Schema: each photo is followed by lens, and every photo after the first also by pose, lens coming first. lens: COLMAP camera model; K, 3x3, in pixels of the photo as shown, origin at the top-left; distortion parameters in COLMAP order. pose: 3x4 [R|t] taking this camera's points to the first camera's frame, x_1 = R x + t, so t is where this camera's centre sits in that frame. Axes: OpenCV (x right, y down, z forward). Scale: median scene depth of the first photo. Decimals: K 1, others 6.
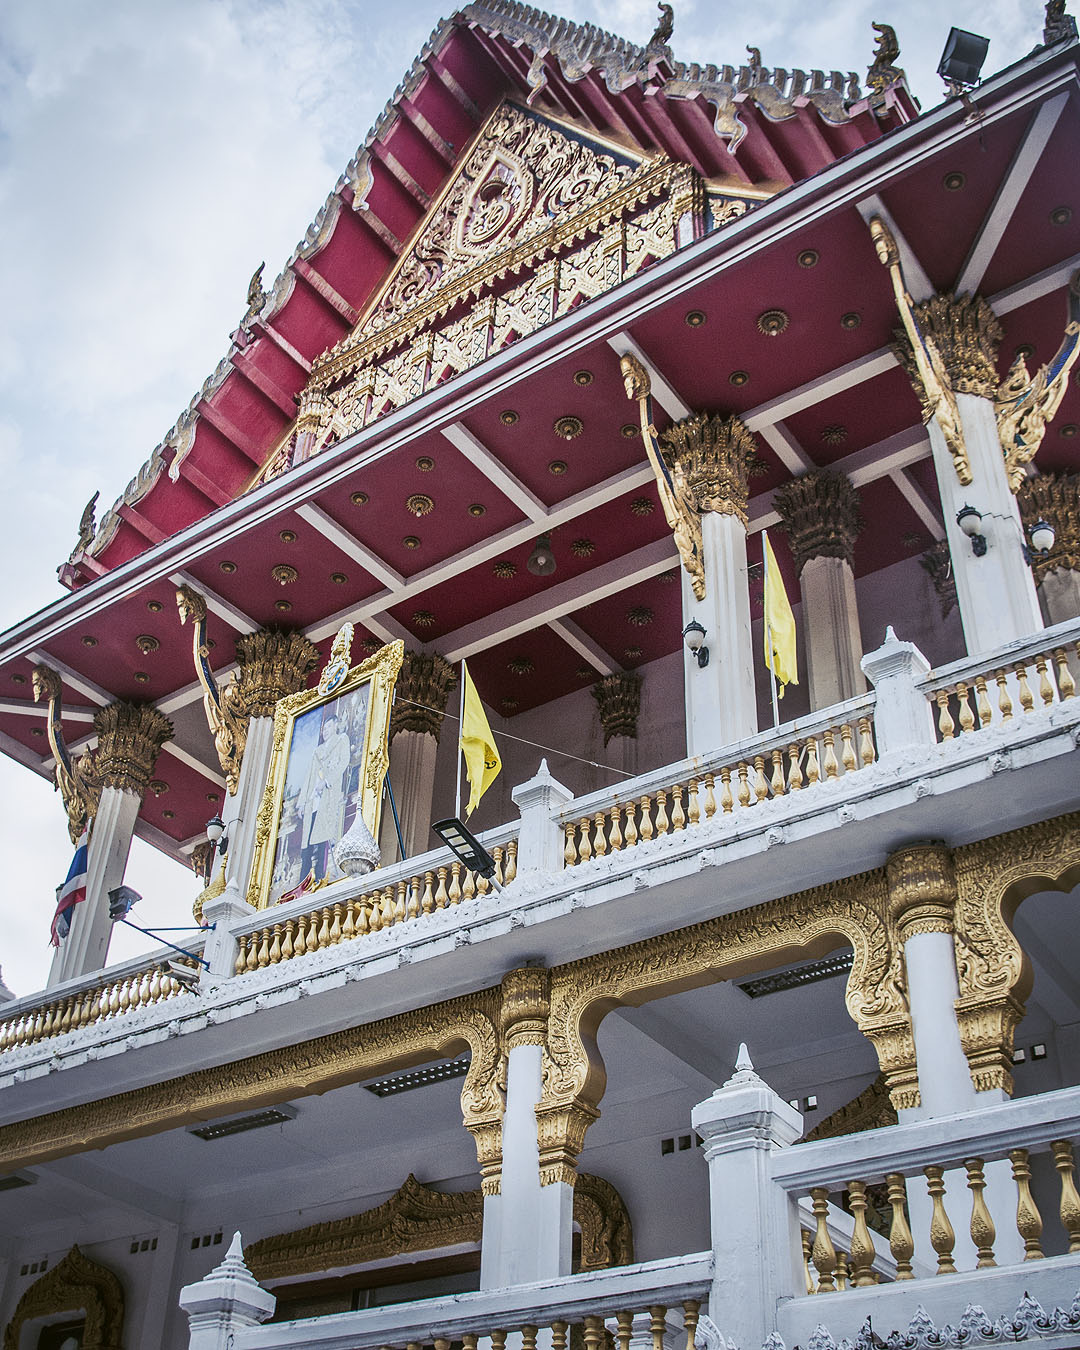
lens RADIAL K [[1517.5, 0, 540.0], [0, 1517.5, 675.0], [0, 0, 1]] dist [0.004333, 0.004922]
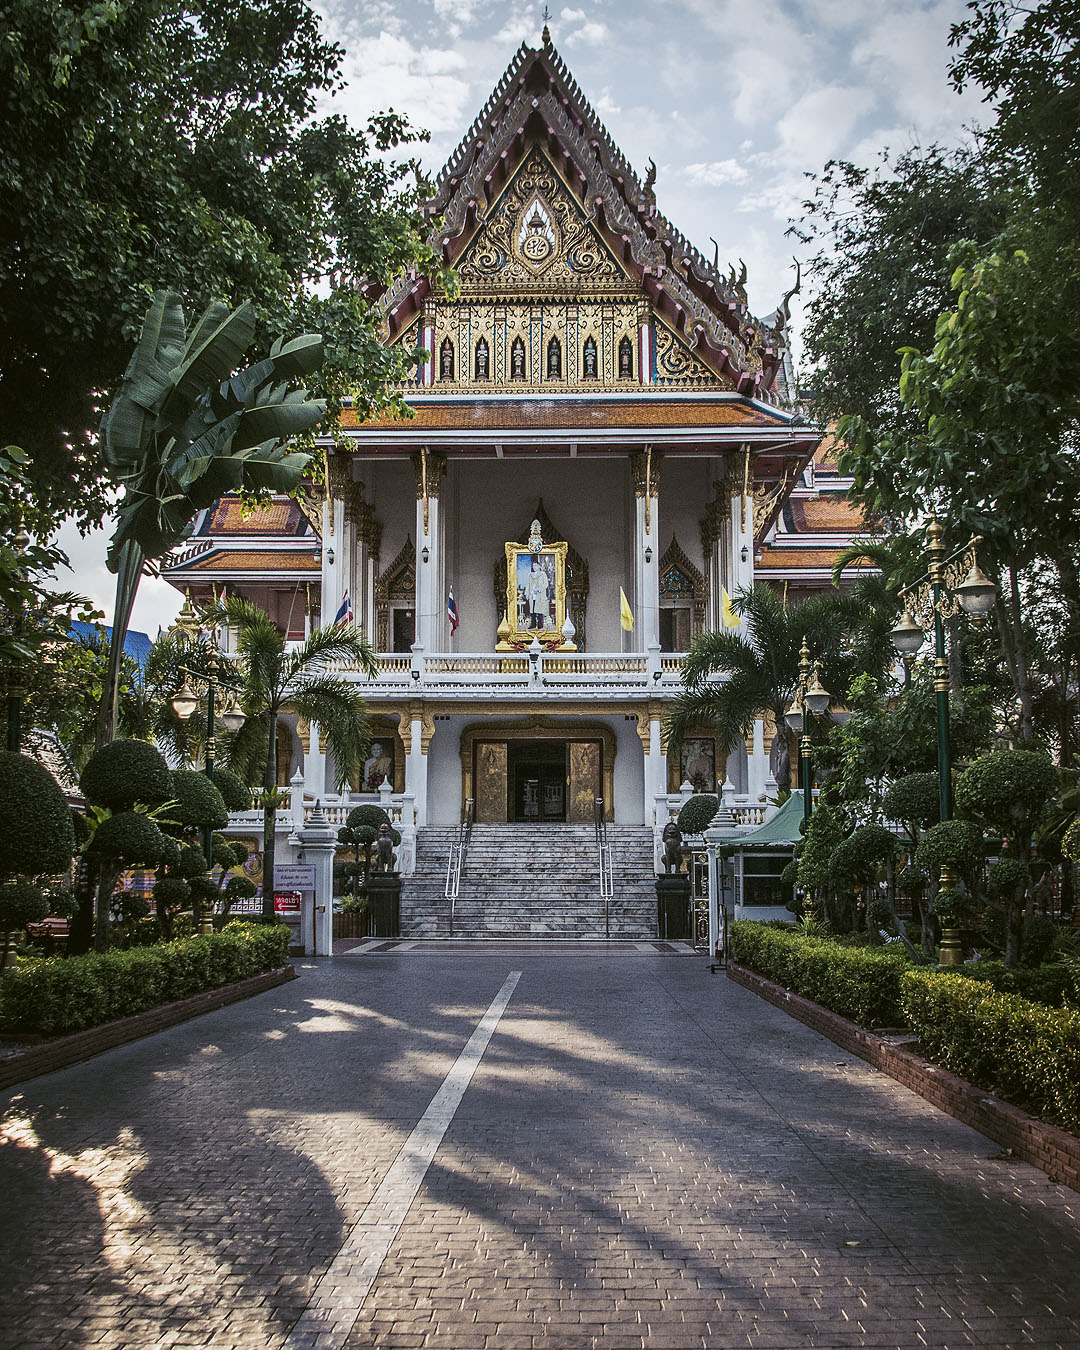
lens RADIAL K [[1517.5, 0, 540.0], [0, 1517.5, 675.0], [0, 0, 1]] dist [0.004333, 0.004922]
pose [[0.816082, 0.034177, 0.576924, -1.878087], [-0.329372, 0.847772, 0.415689, -1.041536], [-0.474893, -0.529259, 0.703108, -1.198429]]
